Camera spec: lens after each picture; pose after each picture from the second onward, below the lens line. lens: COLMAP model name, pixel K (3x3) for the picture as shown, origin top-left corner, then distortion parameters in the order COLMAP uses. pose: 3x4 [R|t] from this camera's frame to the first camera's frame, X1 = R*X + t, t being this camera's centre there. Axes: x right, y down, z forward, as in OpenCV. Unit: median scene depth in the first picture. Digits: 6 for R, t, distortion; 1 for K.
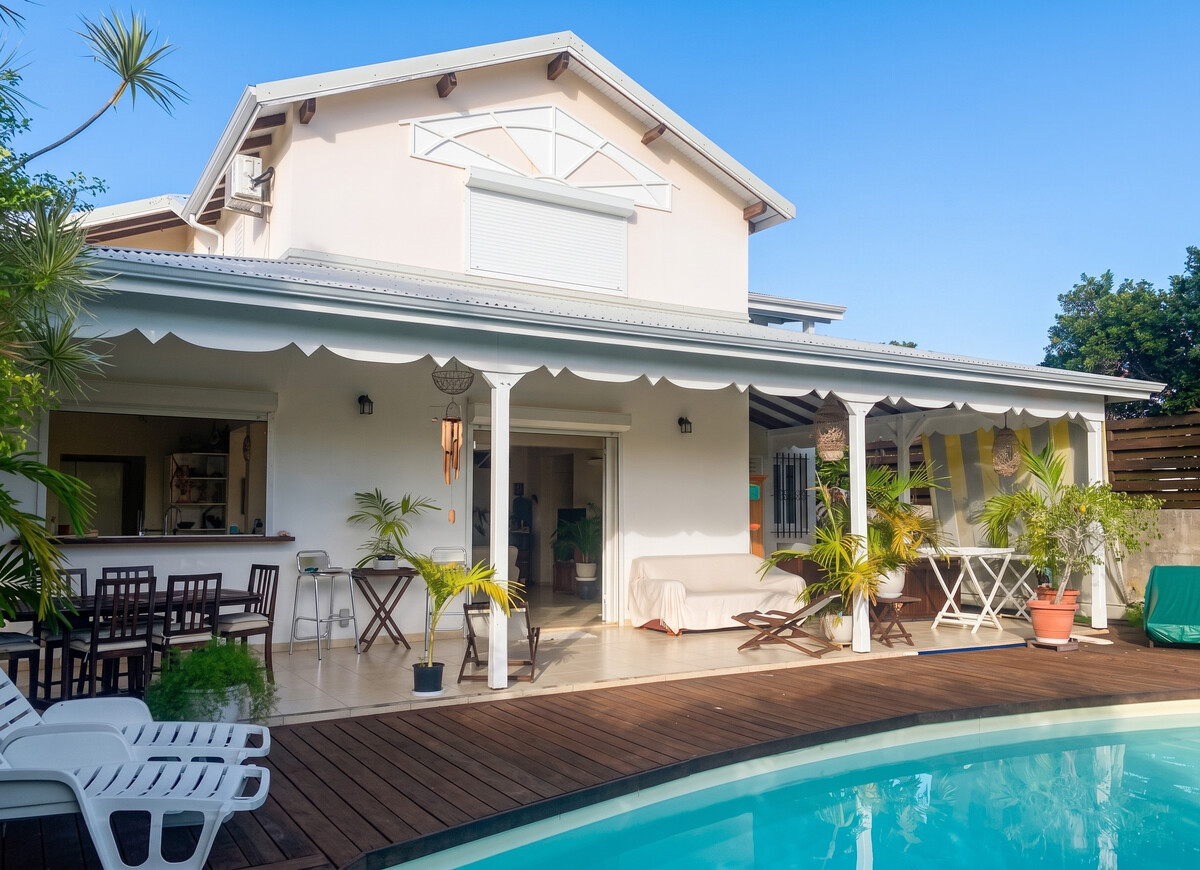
lens RADIAL K [[960.9, 0, 600.0], [0, 960.9, 435.0], [0, 0, 1]] dist [0.035285, 0.001117]
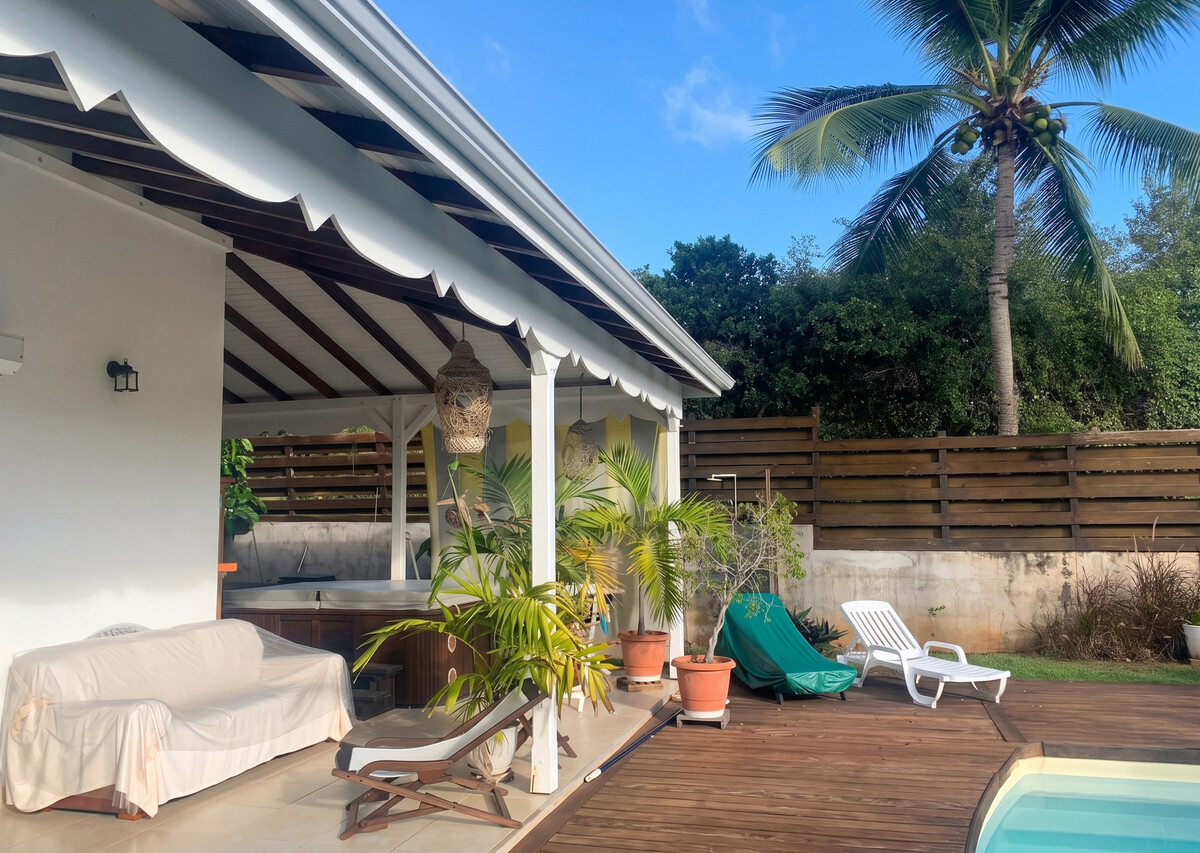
lens RADIAL K [[978.6, 0, 600.6], [0, 978.6, 449.9], [0, 0, 1]] dist [0.004994, 0.000831]
pose [[0.720522, 0.038801, 0.692346, -0.095007], [-0.043950, 0.998981, -0.010248, 0.024748], [-0.692038, -0.023044, 0.721493, 0.487282]]
